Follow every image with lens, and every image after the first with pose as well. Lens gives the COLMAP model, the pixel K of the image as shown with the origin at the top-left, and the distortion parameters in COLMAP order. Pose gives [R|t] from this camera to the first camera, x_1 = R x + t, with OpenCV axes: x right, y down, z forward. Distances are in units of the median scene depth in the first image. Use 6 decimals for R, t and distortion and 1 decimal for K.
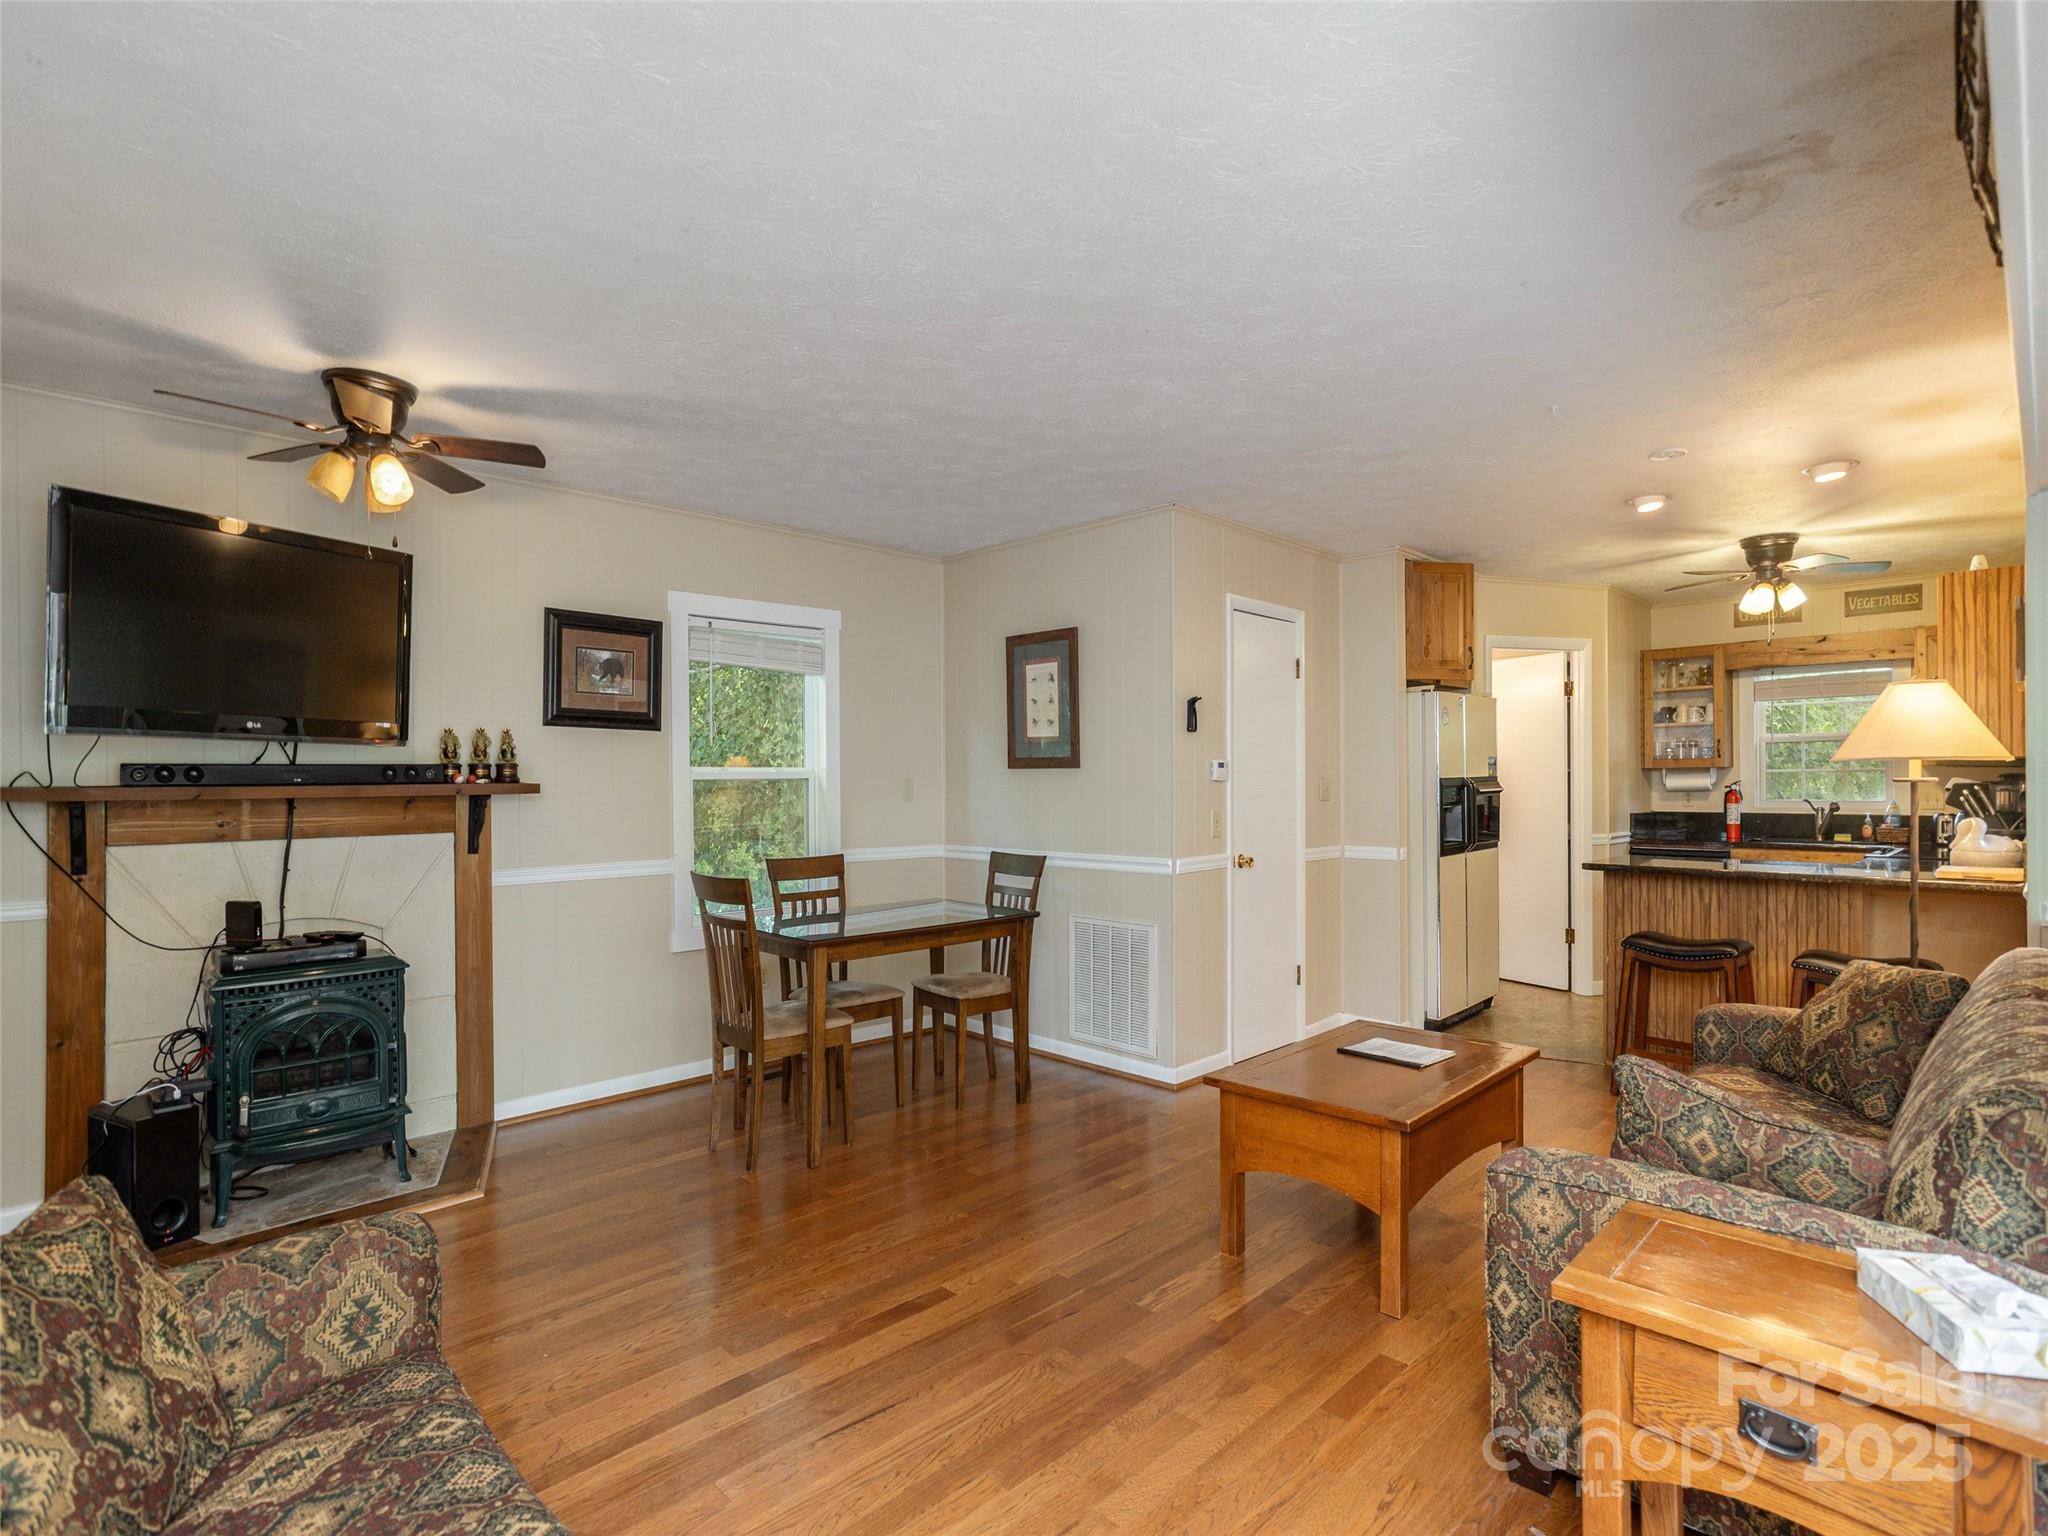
lens RADIAL K [[1031.9, 0, 1029.1], [0, 1031.9, 764.9], [0, 0, 1]] dist [-0.025904, 0.036121]
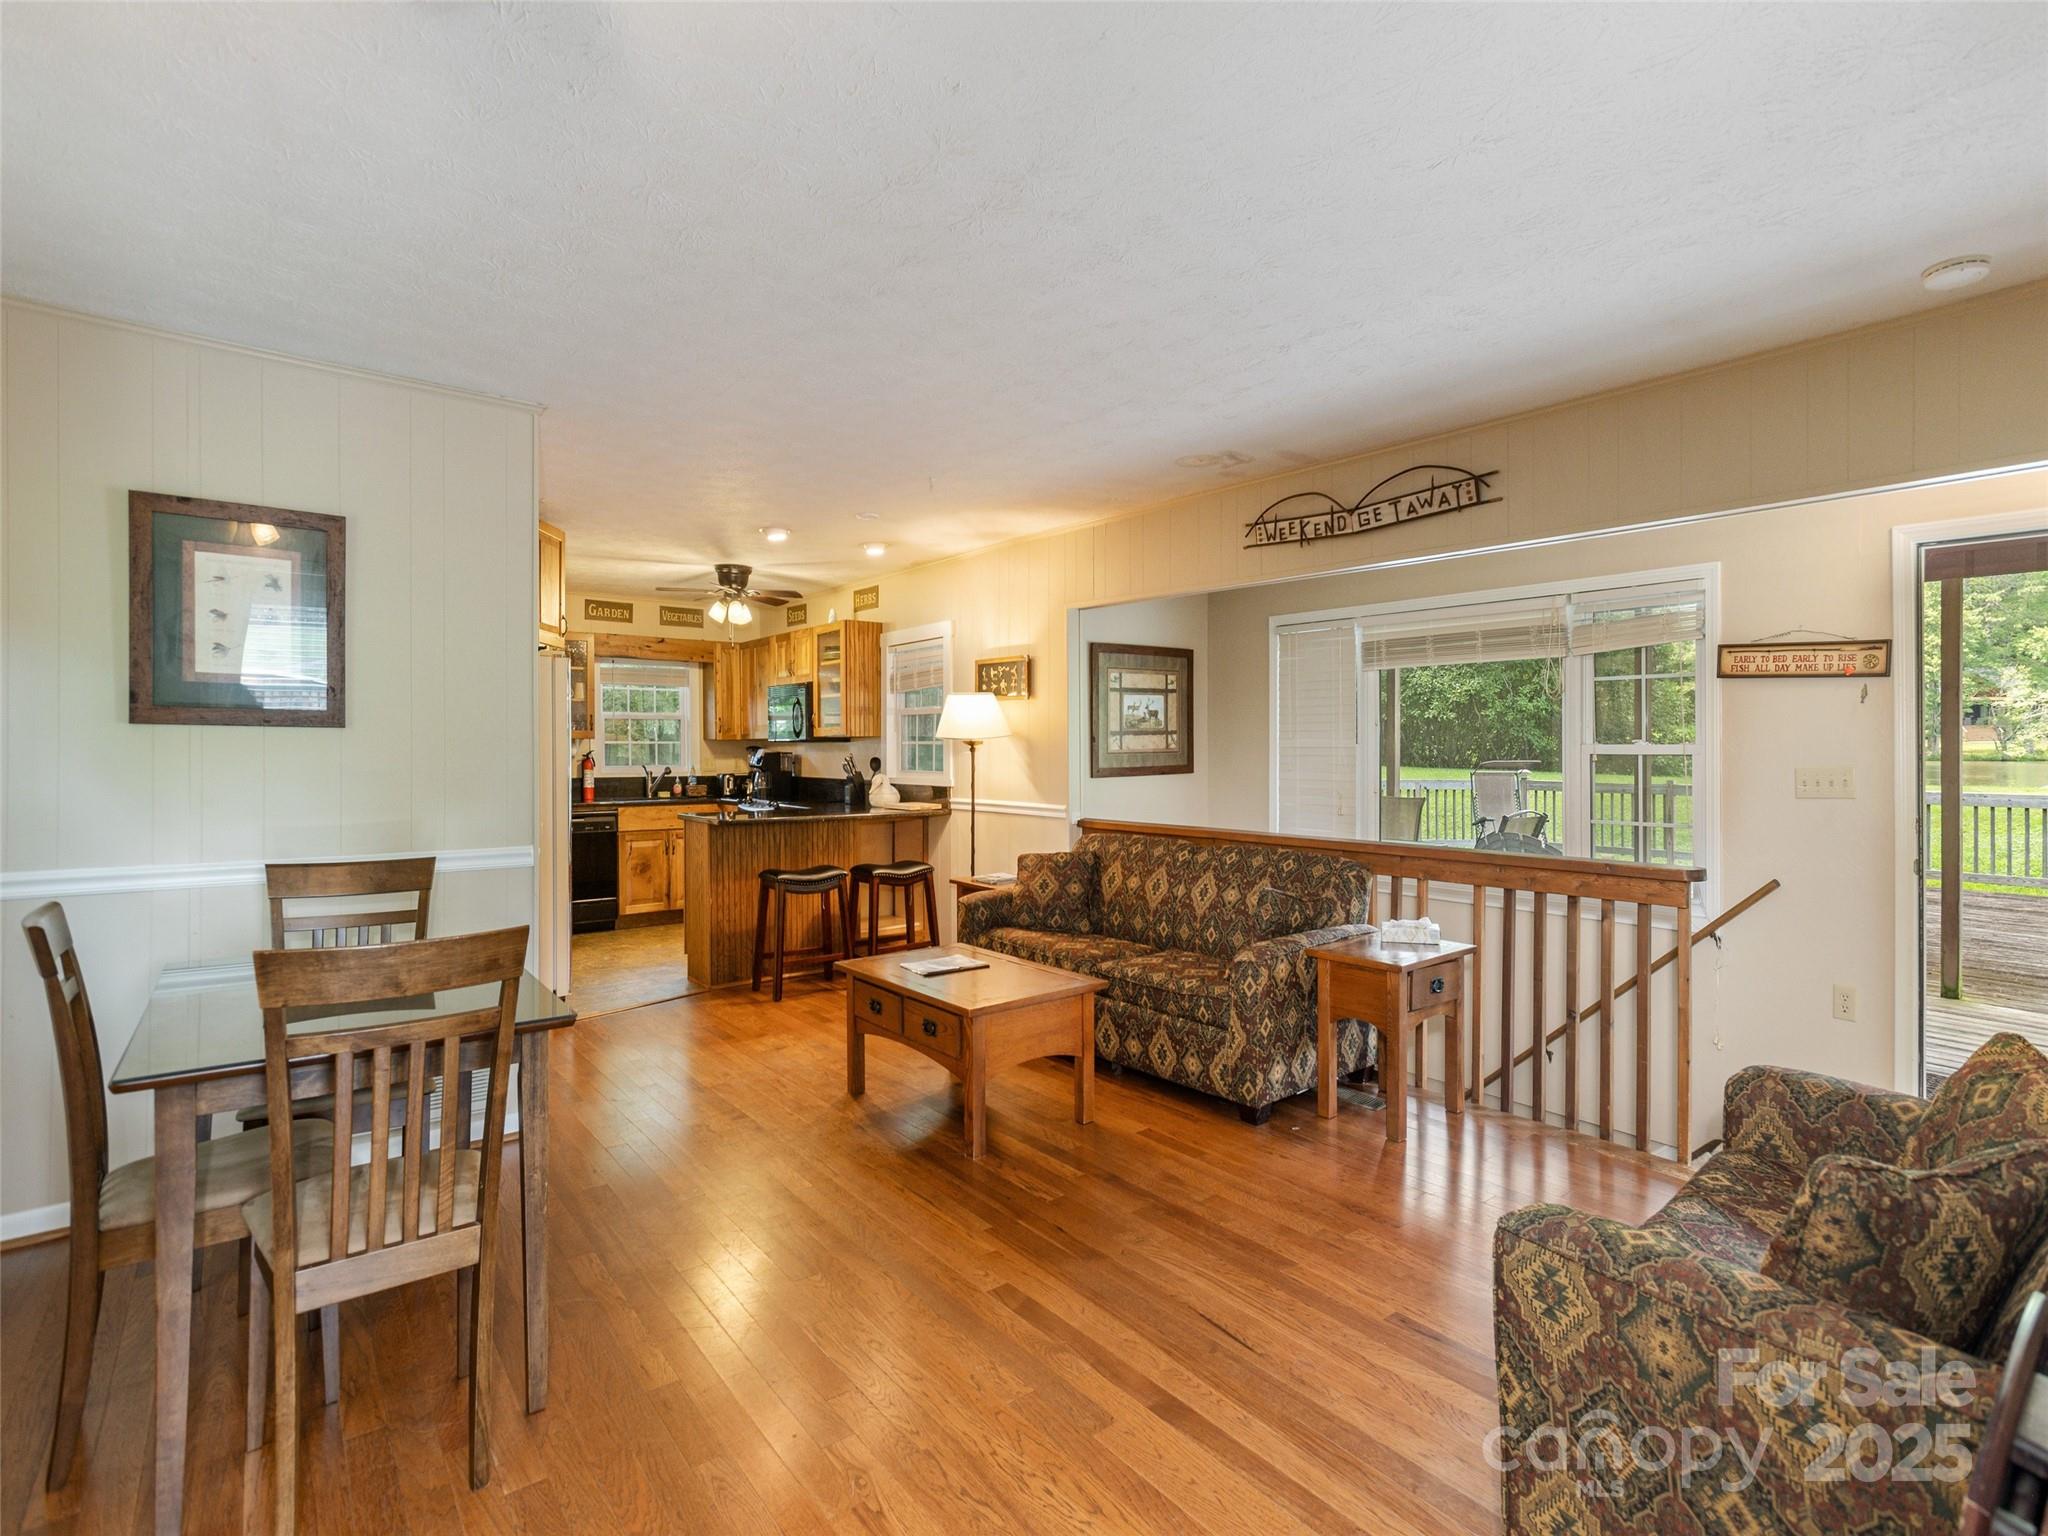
lens RADIAL K [[1085.5, 0, 1025.6], [0, 1085.5, 729.3], [0, 0, 1]] dist [-0.044282, 0.076972]
pose [[0.113962, 0.020945, 0.993264, -0.590509], [-0.016058, 0.999686, -0.019238, 0.009790], [-0.993355, -0.013758, 0.114262, 0.479221]]
